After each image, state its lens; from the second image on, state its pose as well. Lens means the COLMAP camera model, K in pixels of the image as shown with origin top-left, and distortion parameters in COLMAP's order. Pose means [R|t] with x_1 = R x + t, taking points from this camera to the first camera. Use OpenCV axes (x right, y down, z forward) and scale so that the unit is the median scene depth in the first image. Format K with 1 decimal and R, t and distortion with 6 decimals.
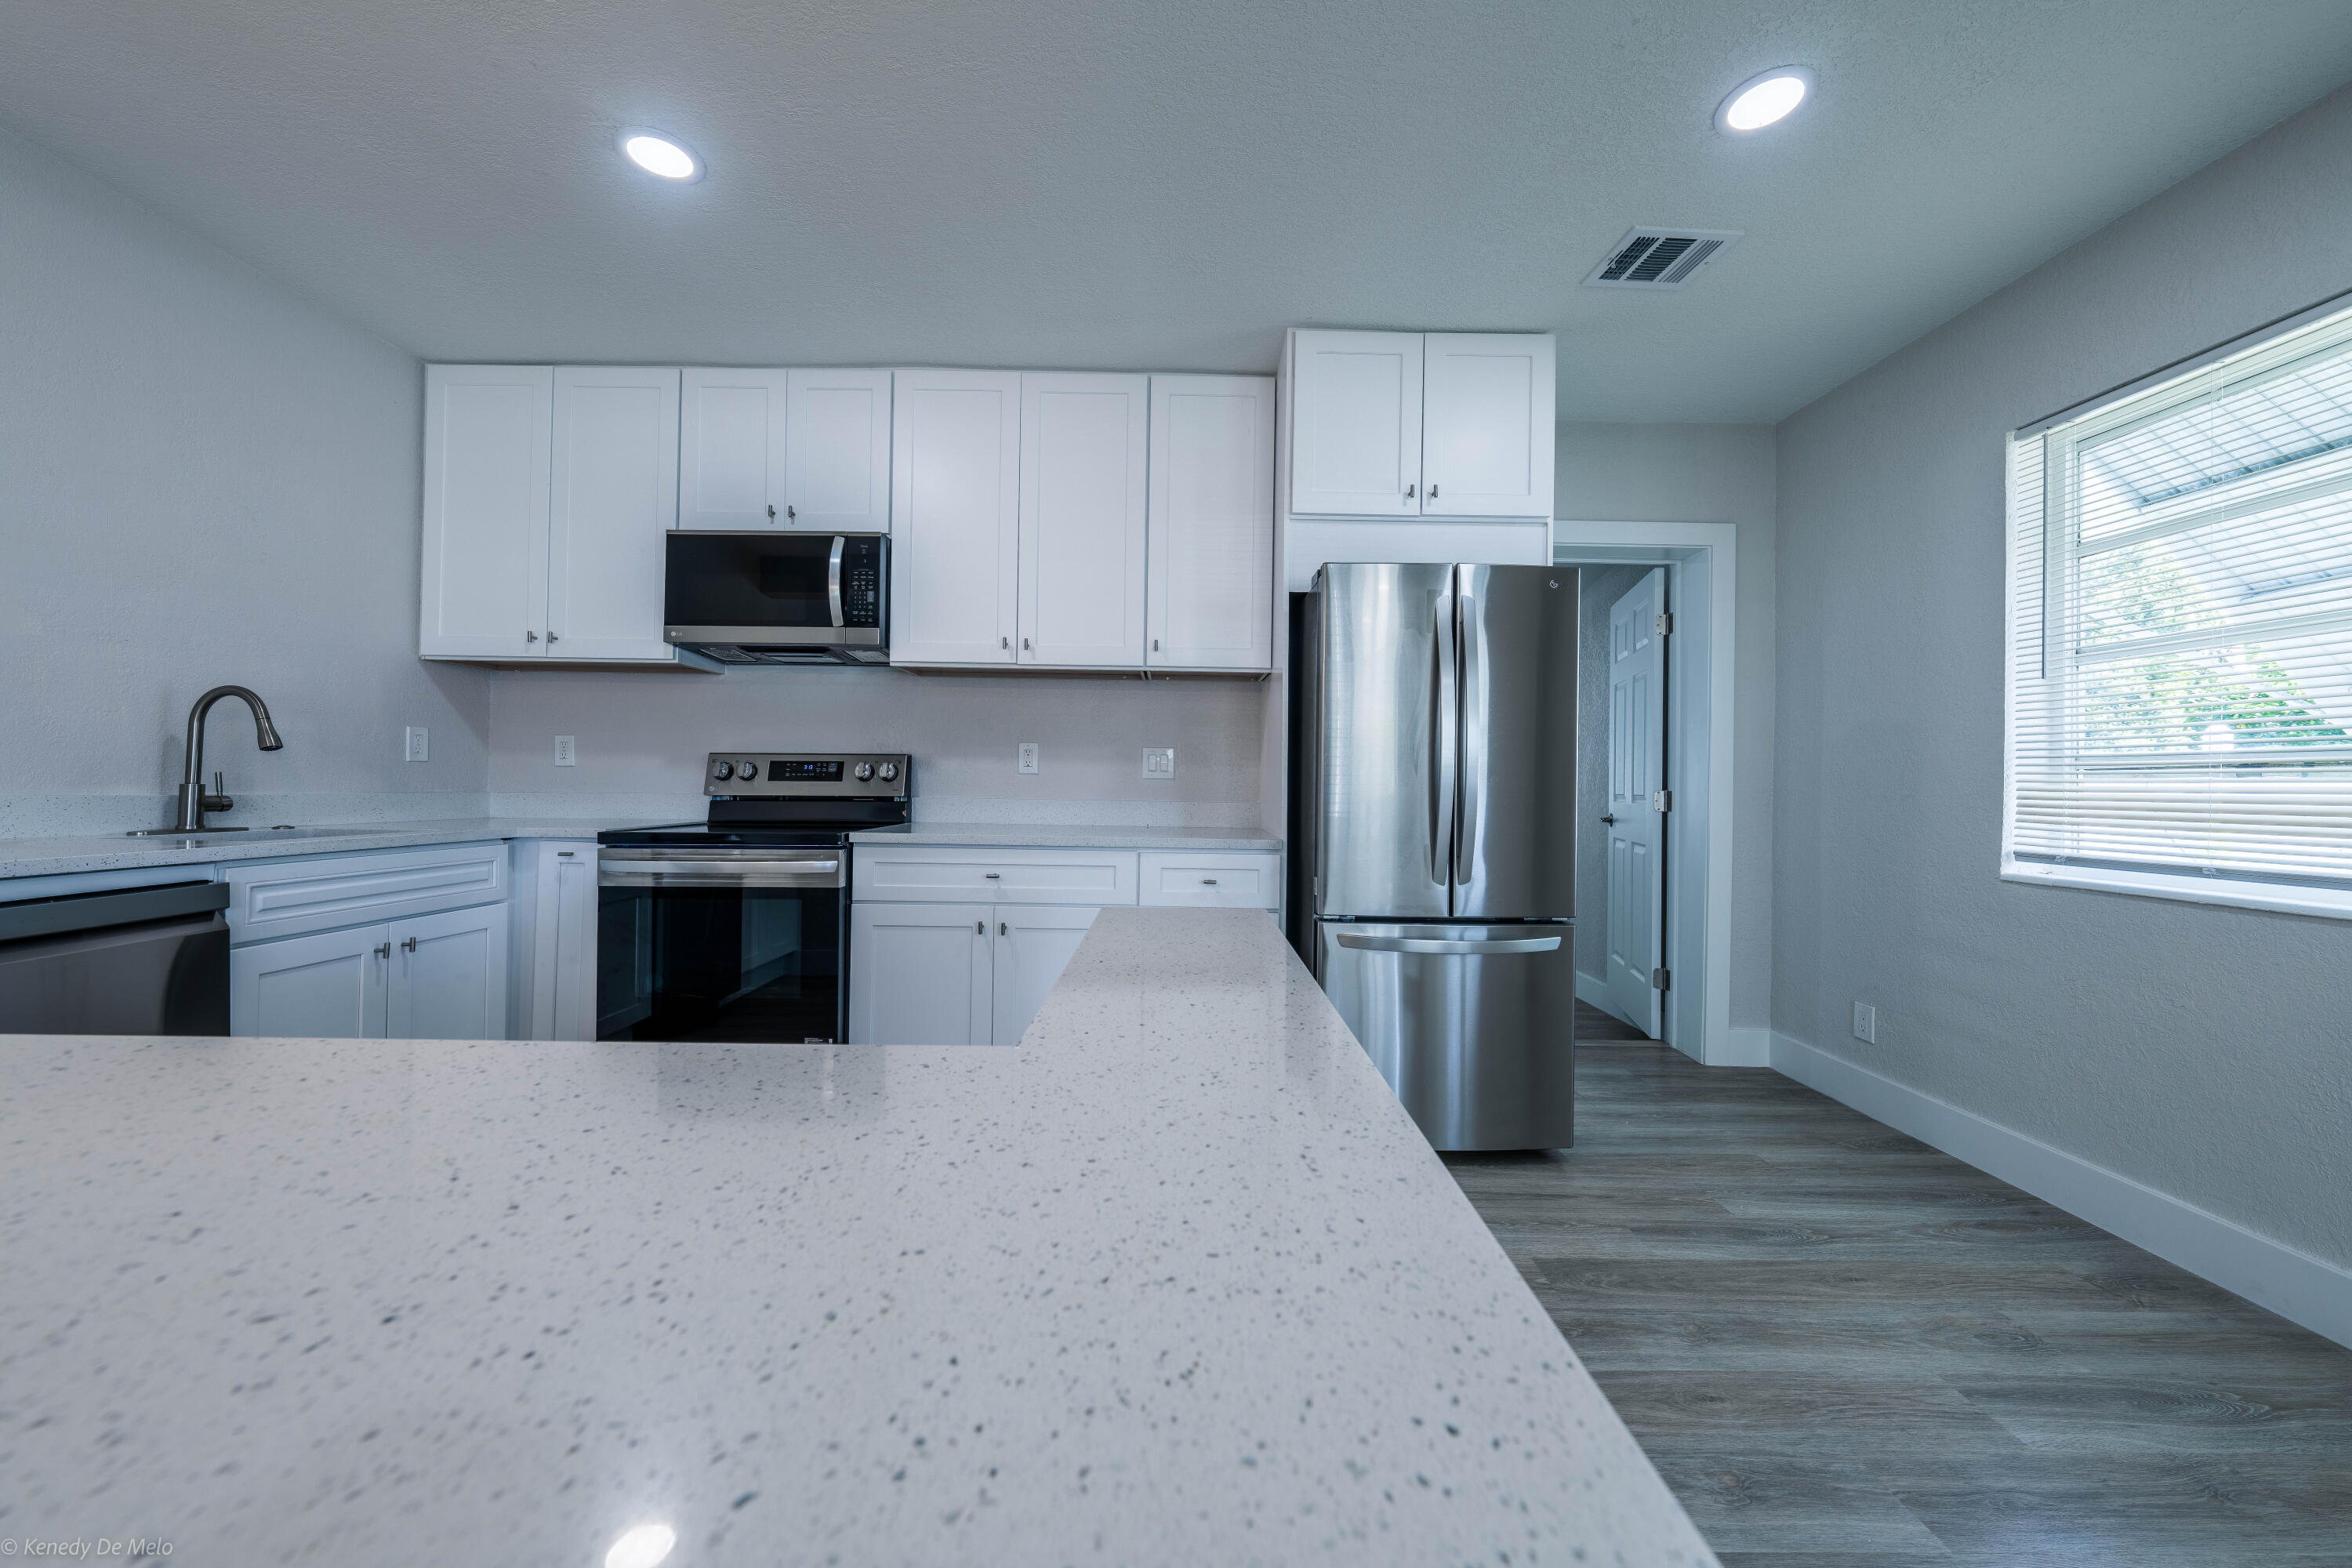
lens RADIAL K [[812.6, 0, 1180.3], [0, 812.6, 774.7], [0, 0, 1]] dist [0.002219, -0.000705]
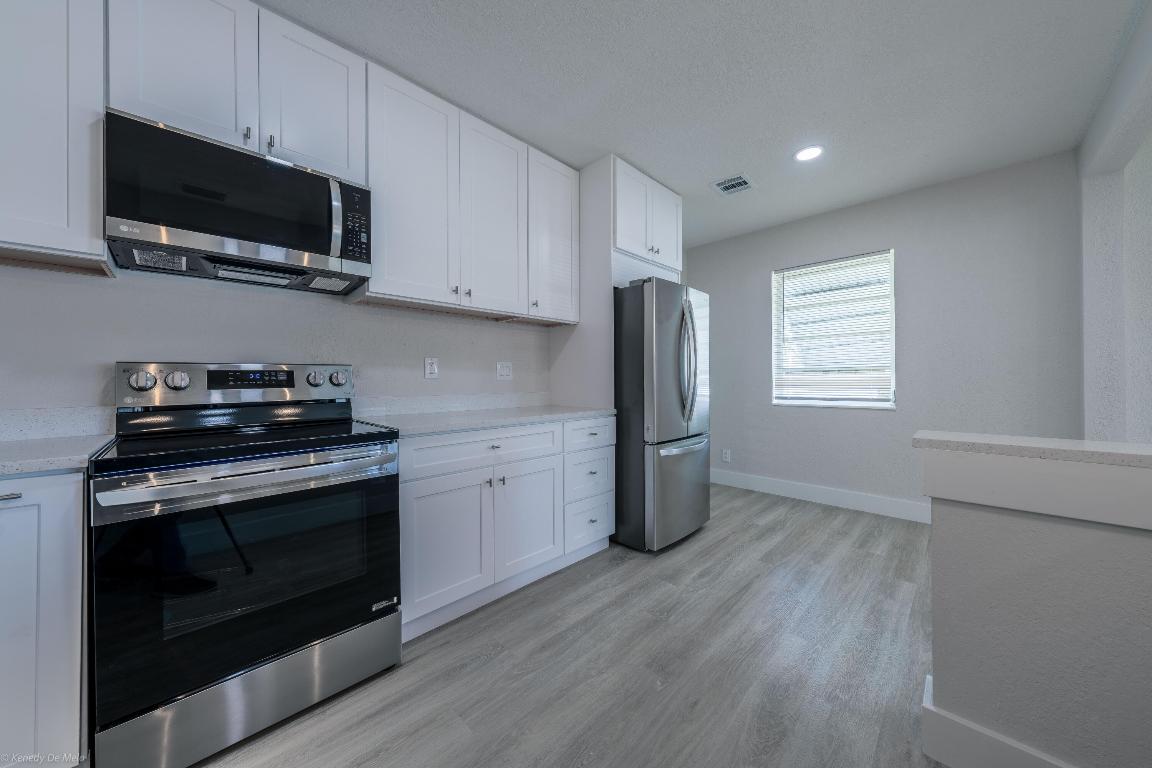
lens RADIAL K [[398.0, 0, 577.6], [0, 398.0, 378.7], [0, 0, 1]] dist [0.002219, -0.000705]
pose [[0.705106, -0.017528, 0.708886, -0.579950], [0.011366, 0.999845, 0.013417, -0.008585], [-0.709011, -0.001403, 0.705196, 0.337514]]
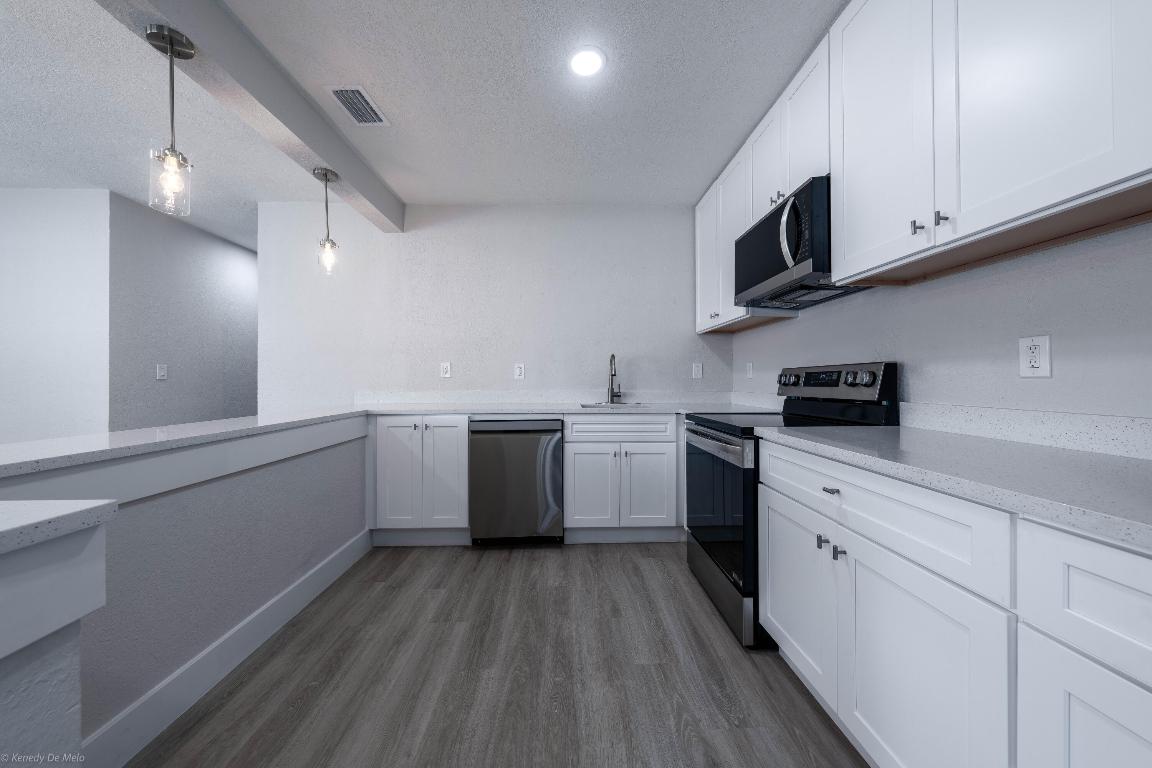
lens RADIAL K [[398.0, 0, 577.6], [0, 398.0, 379.1], [0, 0, 1]] dist [0.002219, -0.000705]
pose [[0.033667, -0.017427, -0.999281, 0.193190], [0.010614, 0.999798, -0.017078, 0.002604], [0.999377, -0.010031, 0.033845, 0.631103]]
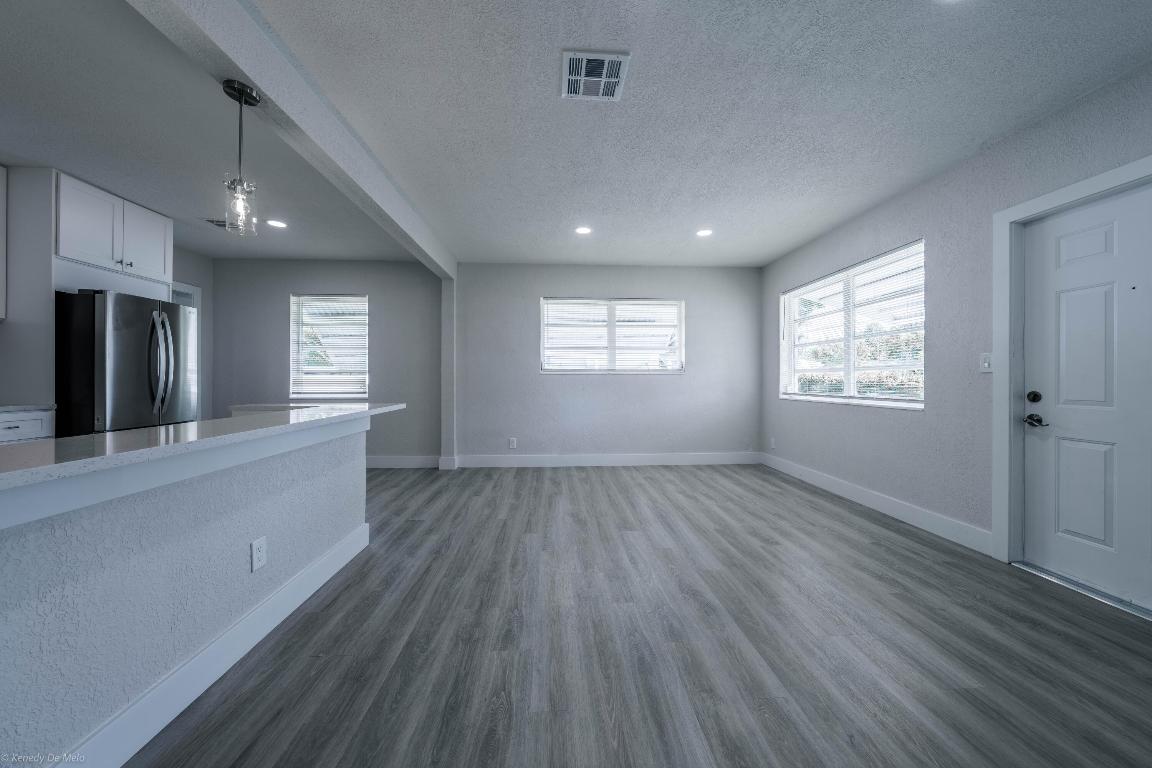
lens RADIAL K [[392.6, 0, 578.0], [0, 392.6, 380.1], [0, 0, 1]] dist [-0.002521, 0.000499]
pose [[-0.057760, -0.017653, 0.998174, -0.921946], [-0.009637, 0.999807, 0.017124, -0.015171], [-0.998284, -0.008631, -0.057919, -0.317792]]
